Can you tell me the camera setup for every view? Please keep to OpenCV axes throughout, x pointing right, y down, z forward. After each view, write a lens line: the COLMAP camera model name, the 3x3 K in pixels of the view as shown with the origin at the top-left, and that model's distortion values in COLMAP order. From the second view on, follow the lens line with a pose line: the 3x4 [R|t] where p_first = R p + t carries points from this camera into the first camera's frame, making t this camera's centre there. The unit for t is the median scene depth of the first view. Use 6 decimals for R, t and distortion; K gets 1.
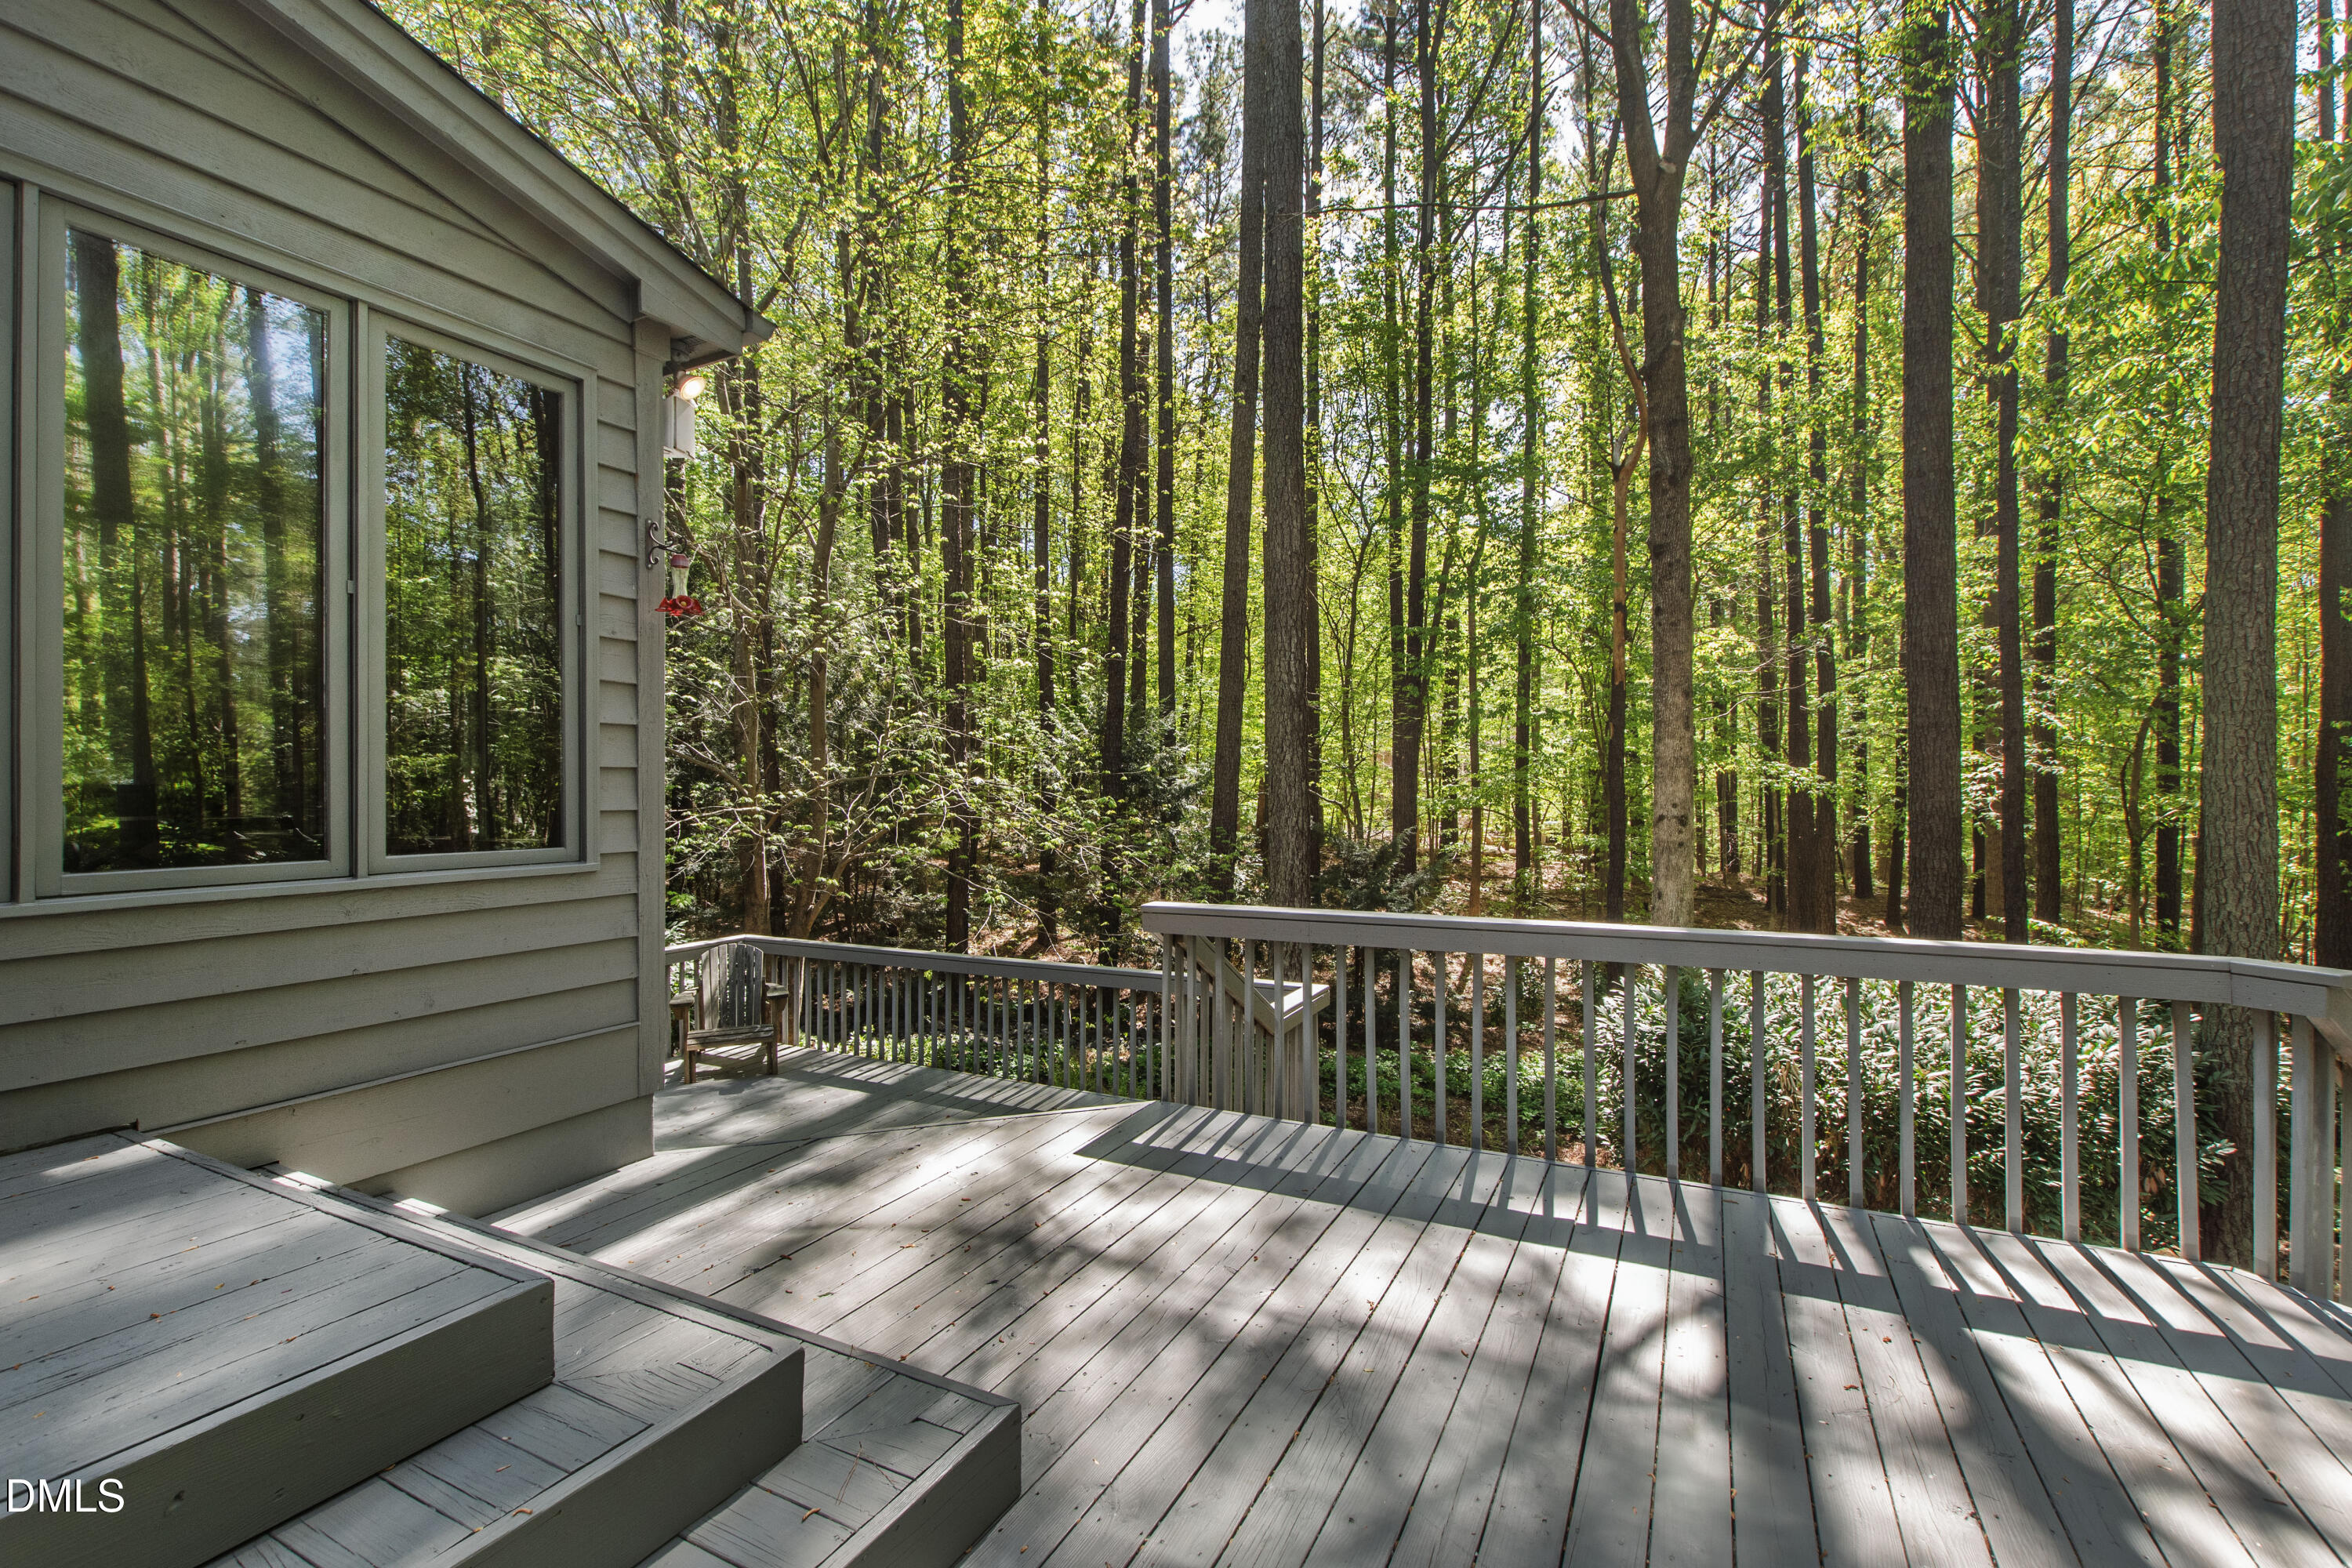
lens RADIAL K [[1037.2, 0, 1162.4], [0, 1037.2, 783.0], [0, 0, 1]] dist [0.000094, 0.000003]
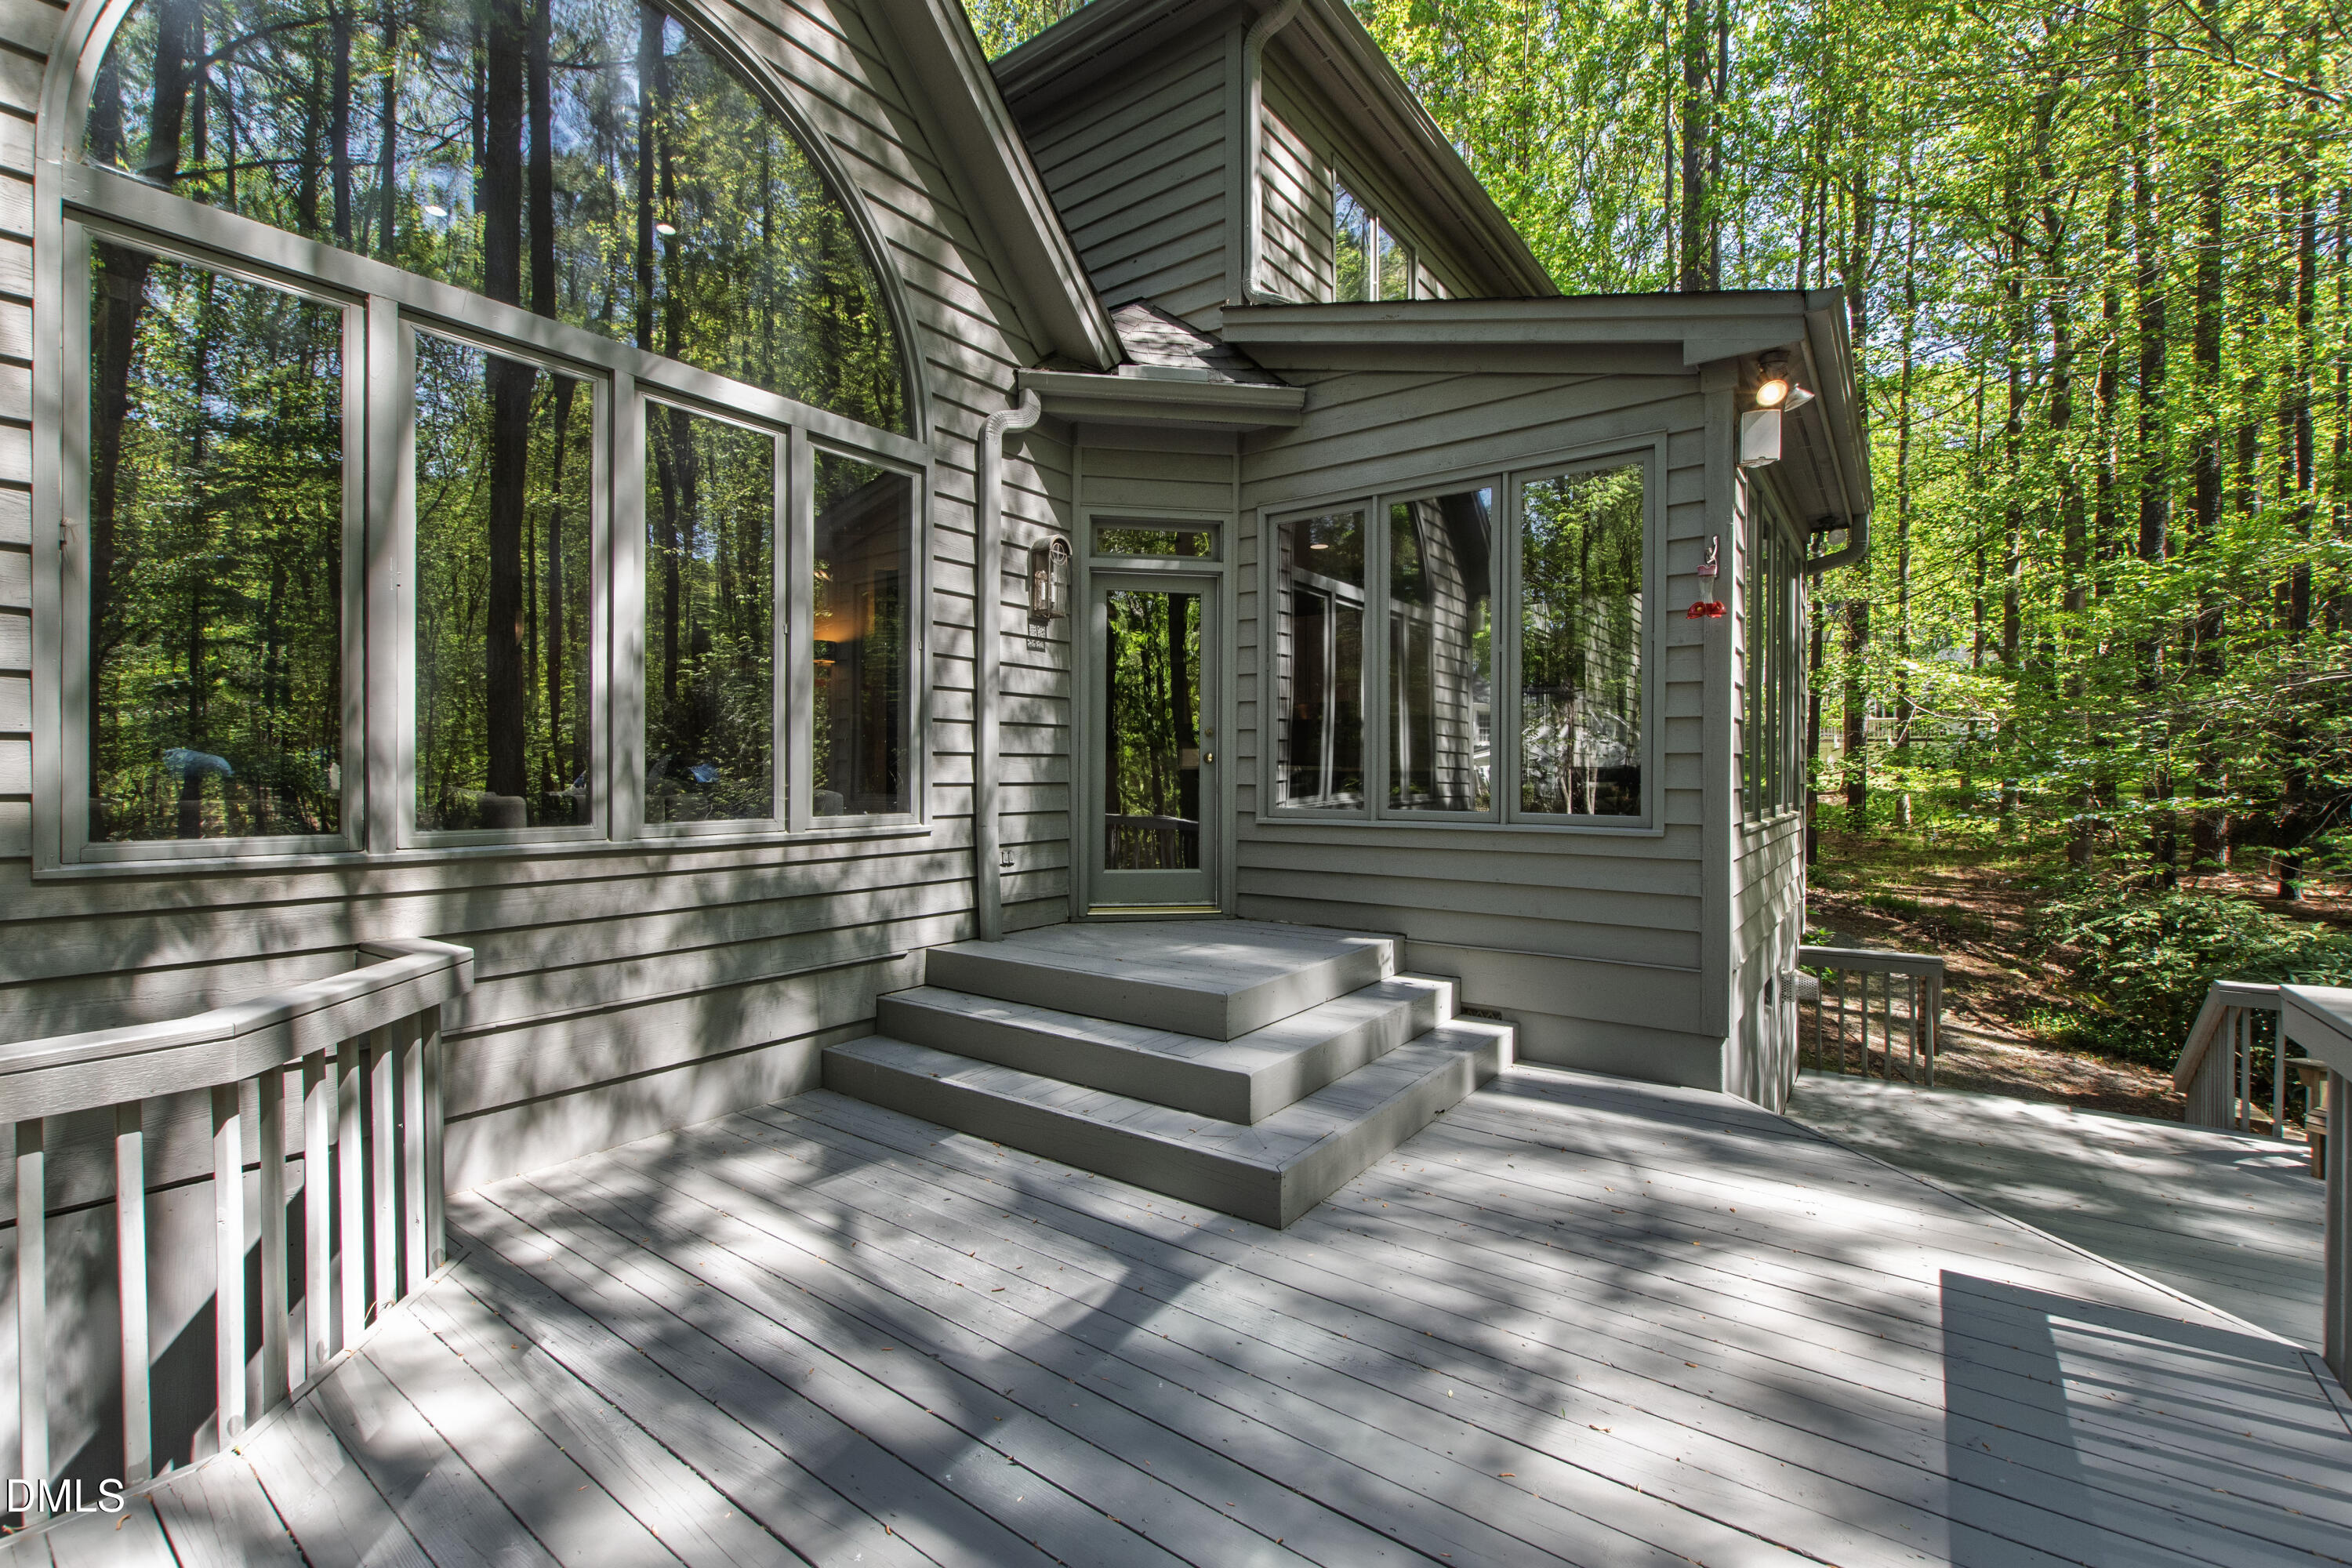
lens RADIAL K [[1037.2, 0, 1162.4], [0, 1037.2, 783.0], [0, 0, 1]] dist [0.000094, 0.000003]
pose [[-0.168076, 0.007533, -0.985745, 0.906022], [-0.003257, 0.999961, 0.008197, 0.005667], [0.985769, 0.004588, -0.168045, 0.709238]]
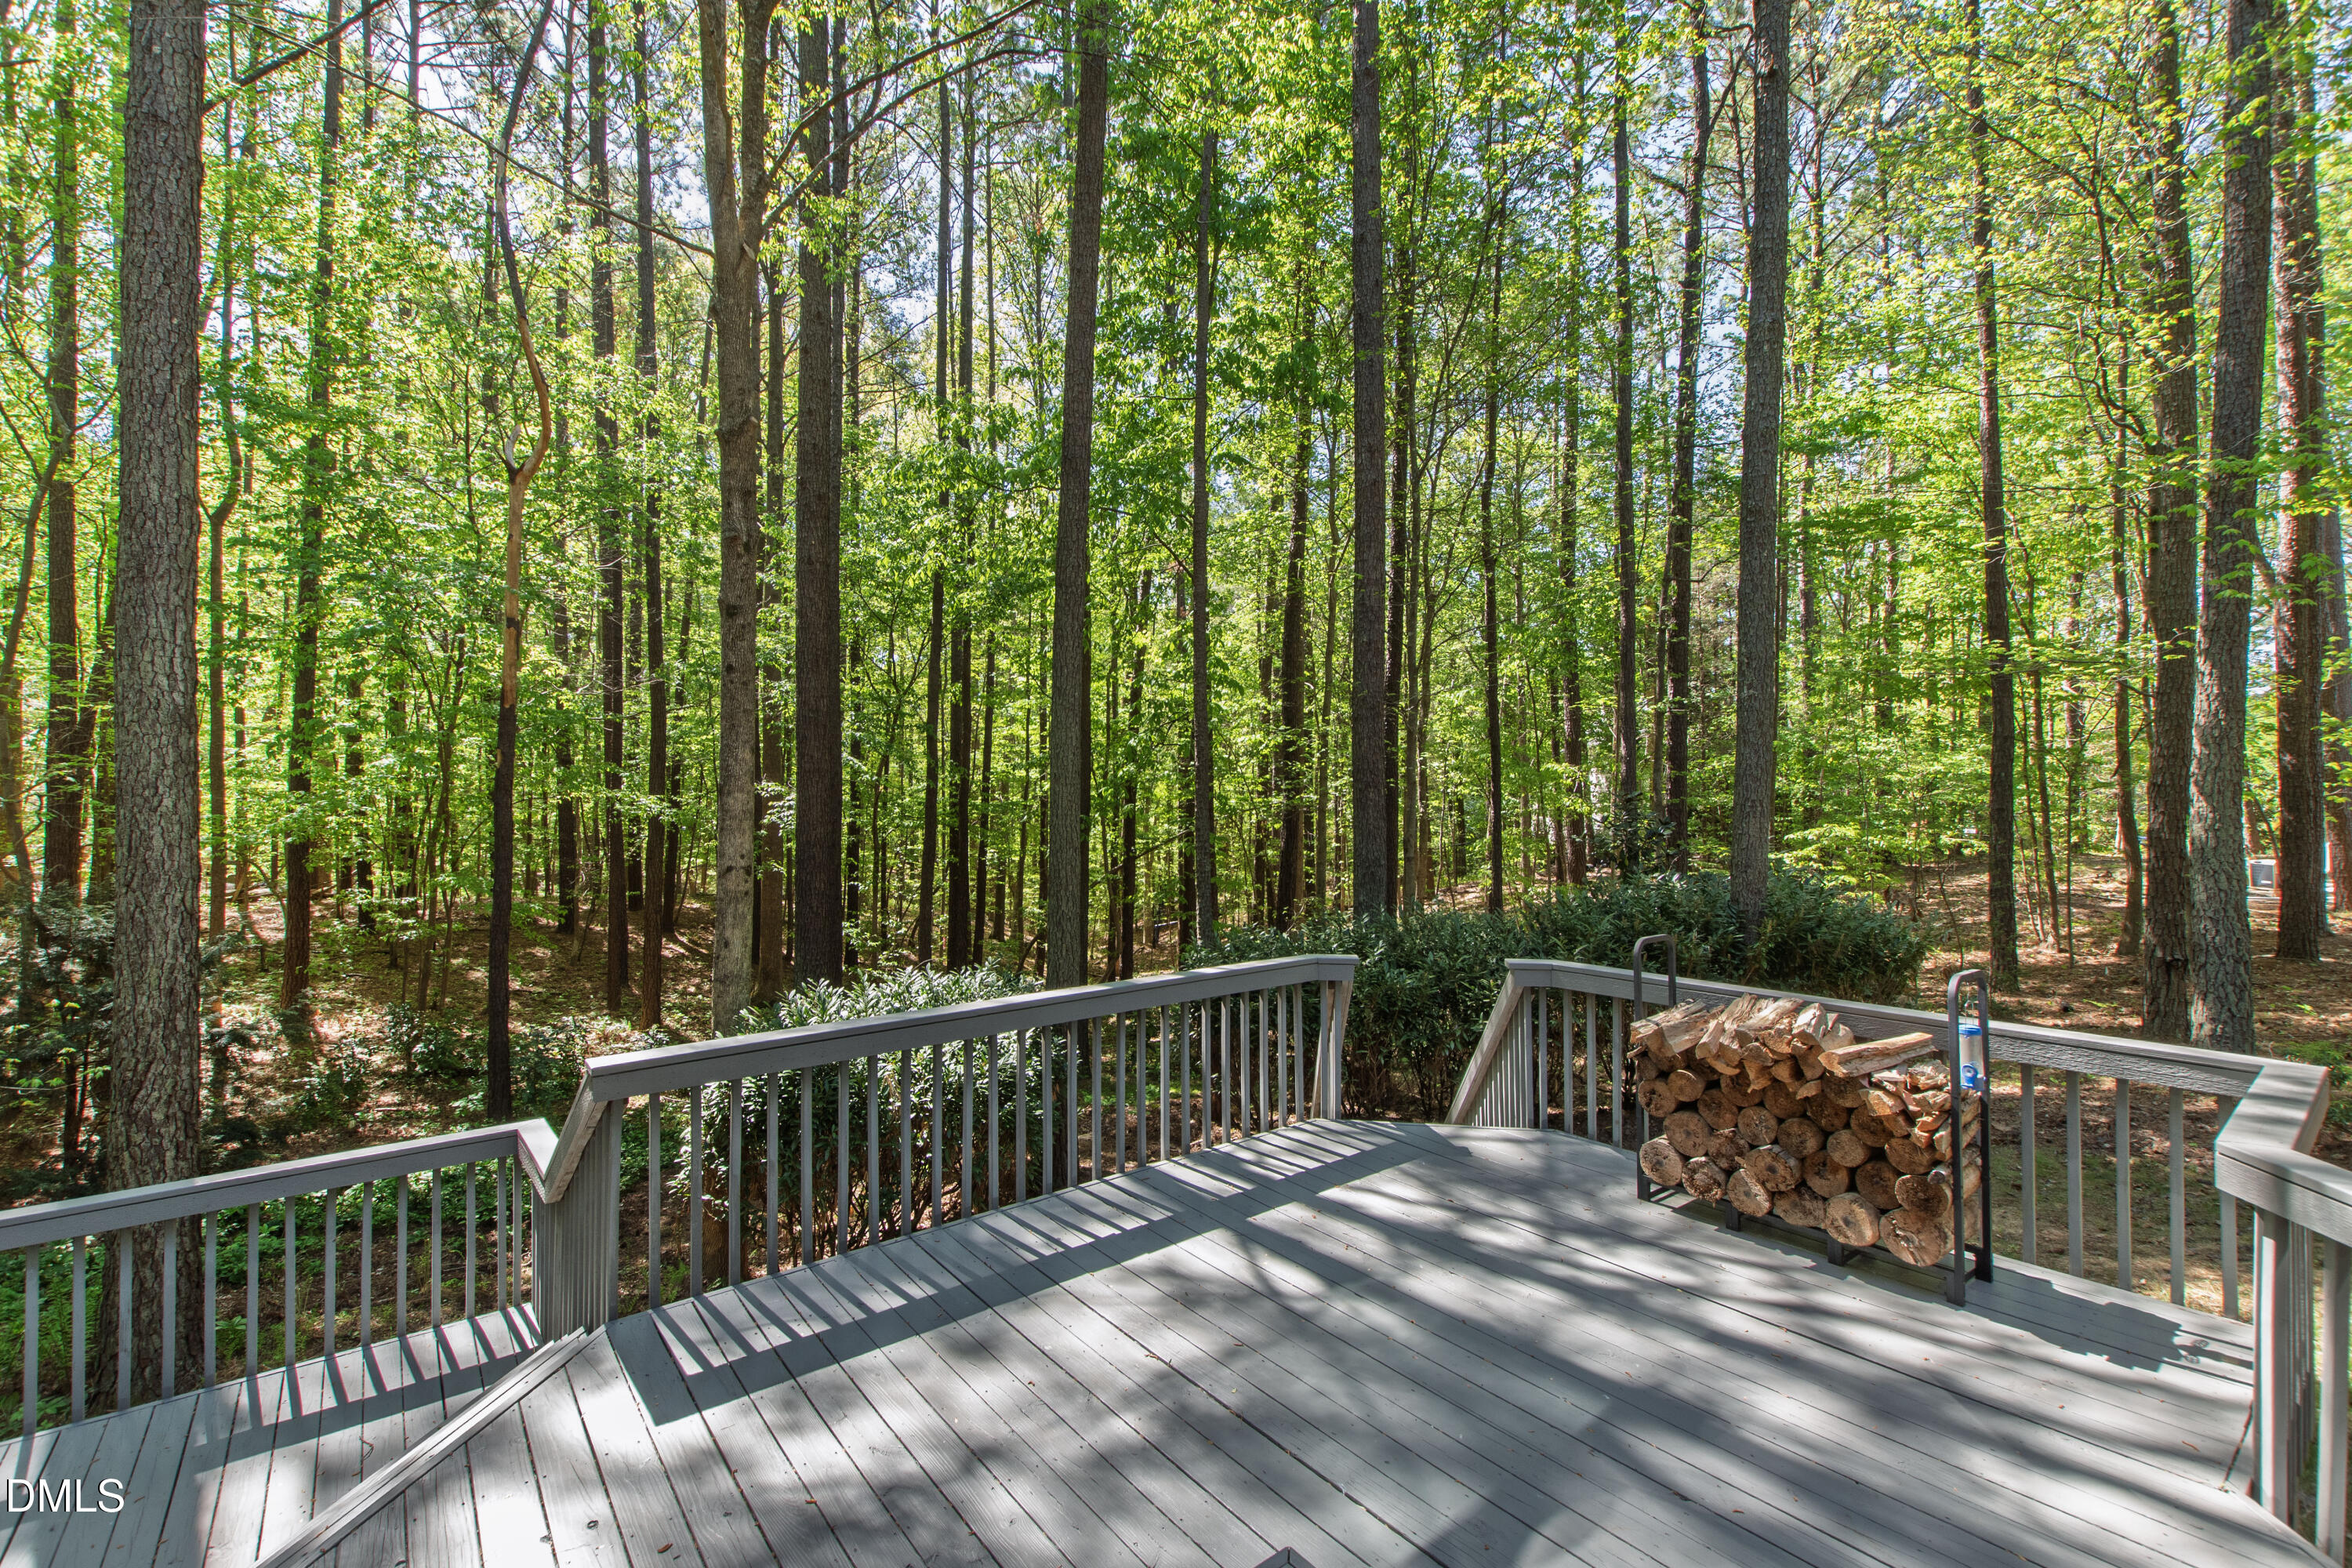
lens RADIAL K [[1030.8, 0, 1206.5], [0, 1030.8, 794.9], [0, 0, 1]] dist [-0.001339, -0.000115]
pose [[0.389612, 0.004271, 0.920969, -0.741831], [-0.006353, 0.999978, -0.001950, -0.109774], [-0.920957, -0.005092, 0.389631, 0.442265]]
